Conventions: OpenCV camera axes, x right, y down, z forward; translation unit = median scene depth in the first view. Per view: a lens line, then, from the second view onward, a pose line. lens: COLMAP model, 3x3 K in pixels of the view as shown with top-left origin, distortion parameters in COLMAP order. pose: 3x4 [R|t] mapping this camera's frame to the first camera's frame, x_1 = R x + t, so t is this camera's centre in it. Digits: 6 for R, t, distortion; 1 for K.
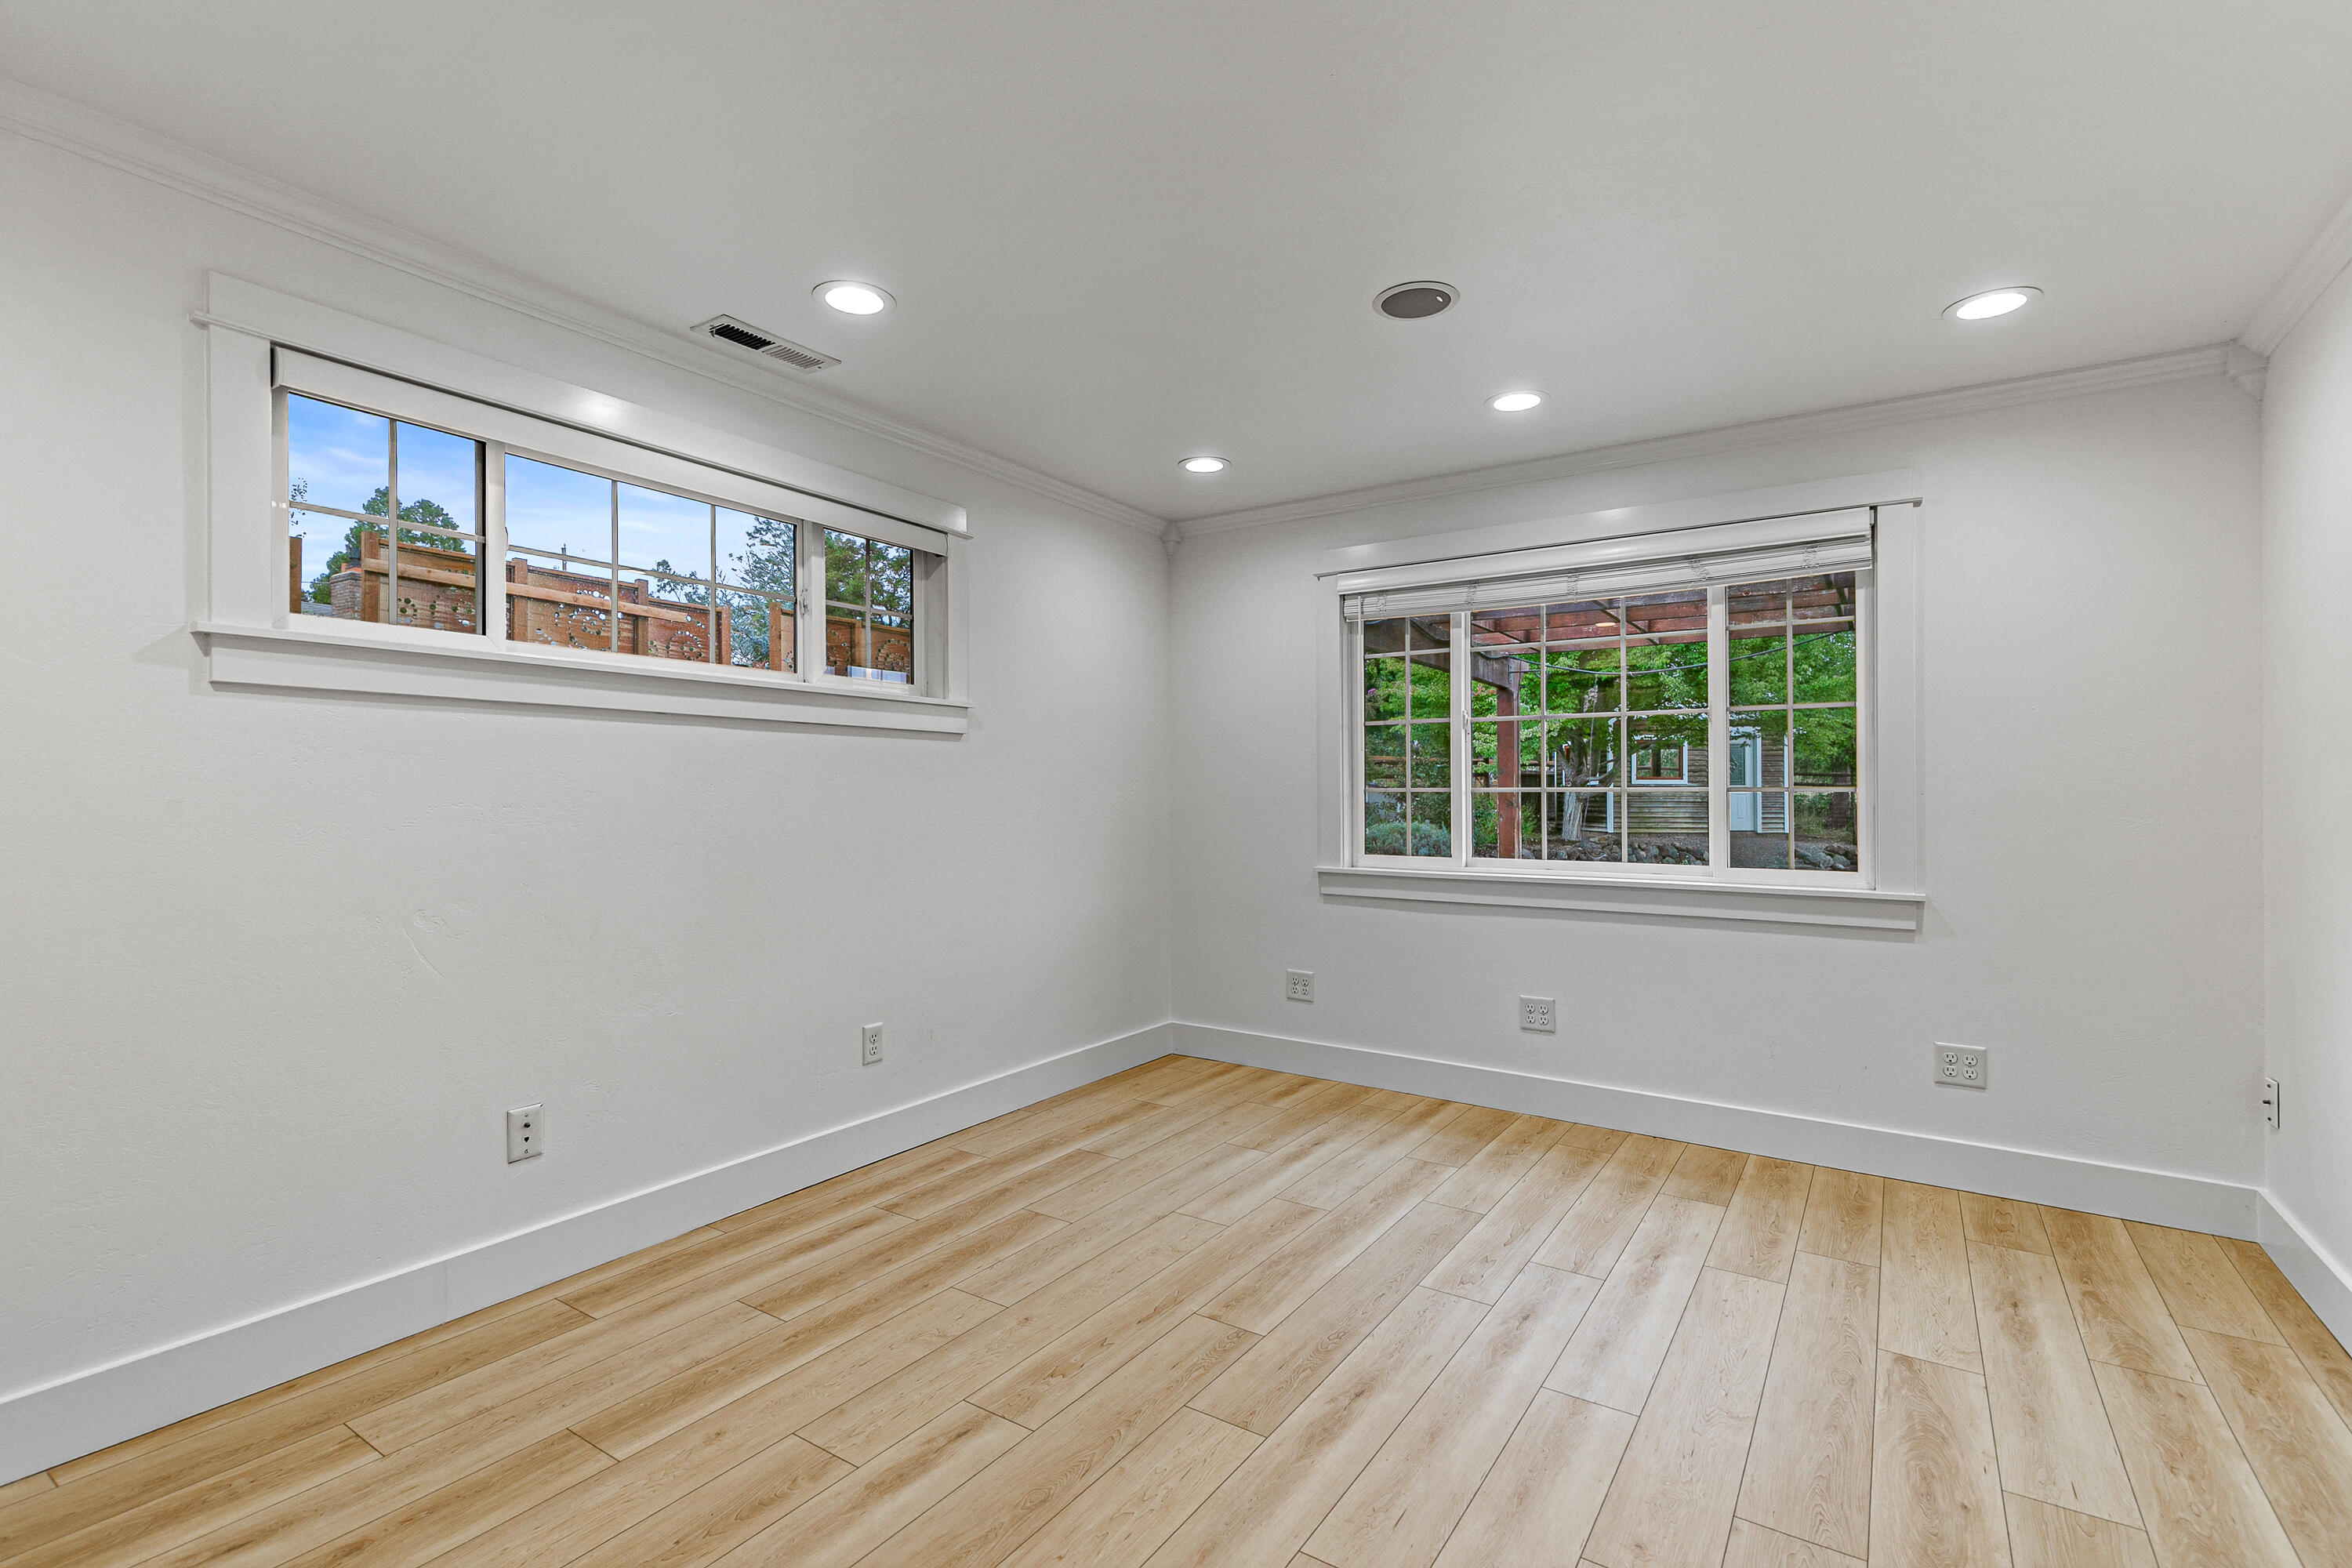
lens RADIAL K [[1069.8, 0, 1175.8], [0, 1069.8, 798.9], [0, 0, 1]] dist [0.010586, -0.001110]
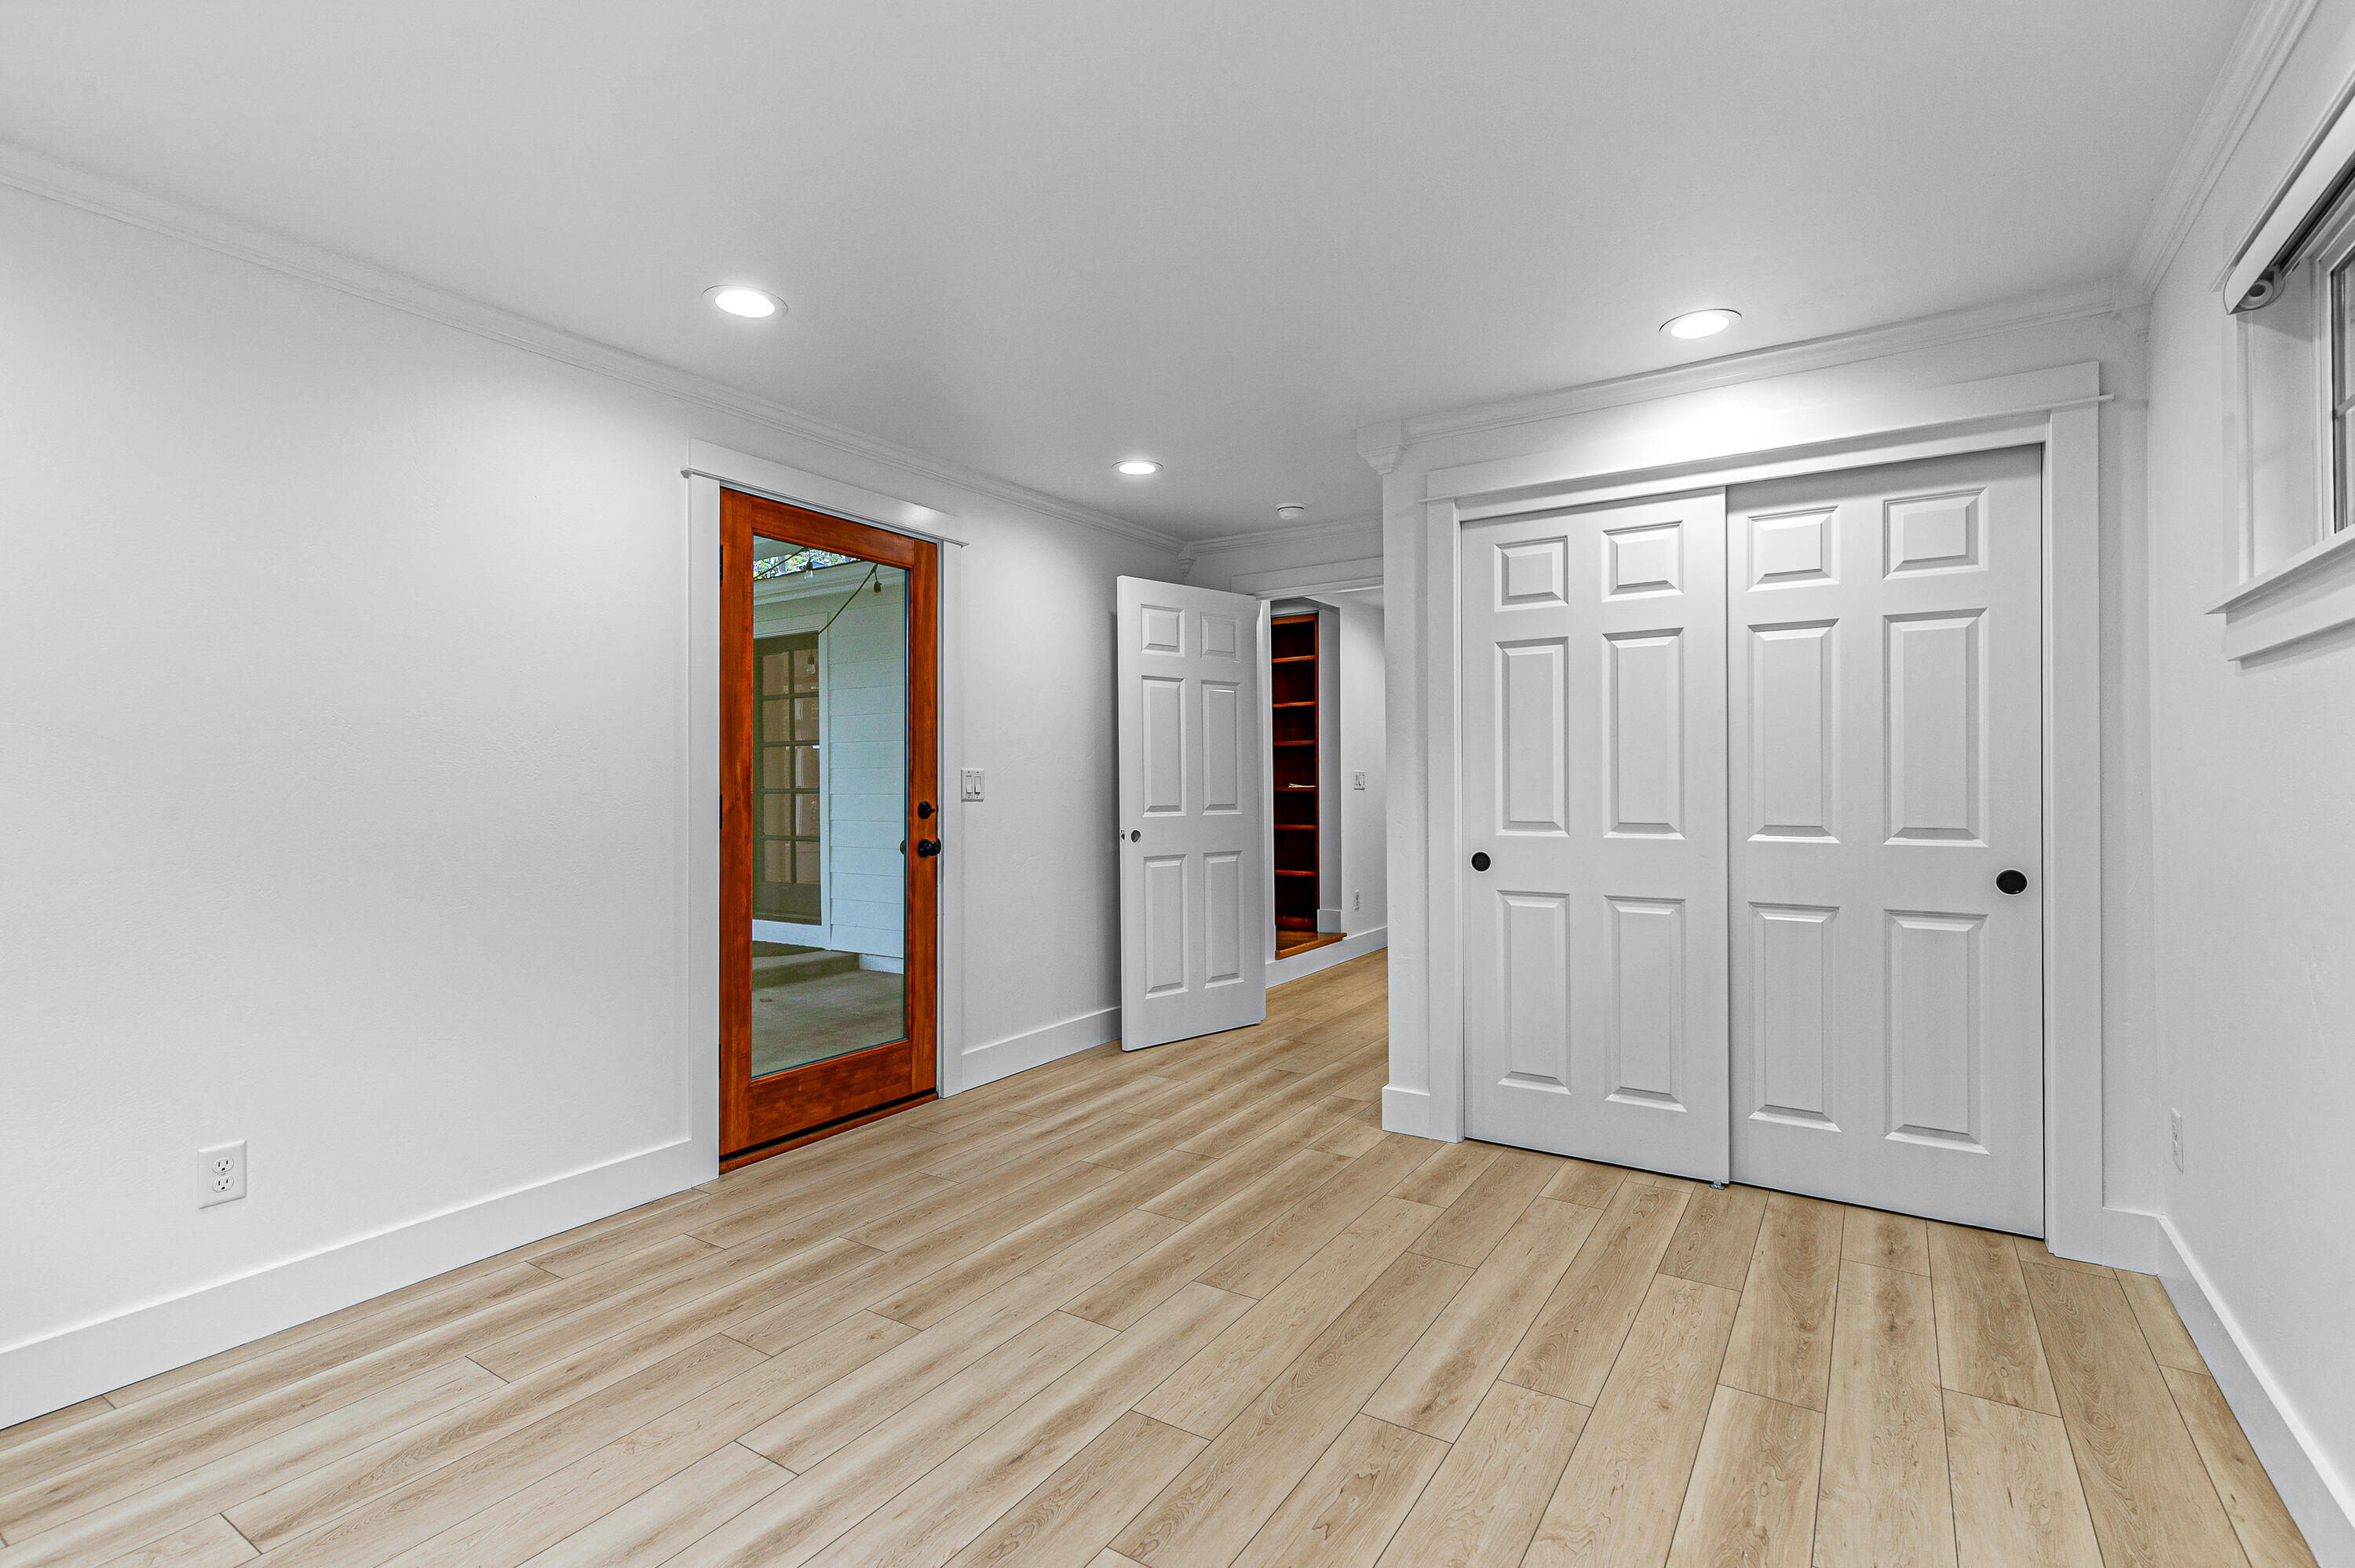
lens RADIAL K [[1071.0, 0, 1175.8], [0, 1071.0, 770.8], [0, 0, 1]] dist [0.010586, -0.001110]
pose [[-0.999911, 0.004535, -0.012582, 0.050095], [0.004687, 0.999916, -0.012065, -0.005955], [0.012527, -0.012122, -0.999848, 1.998761]]
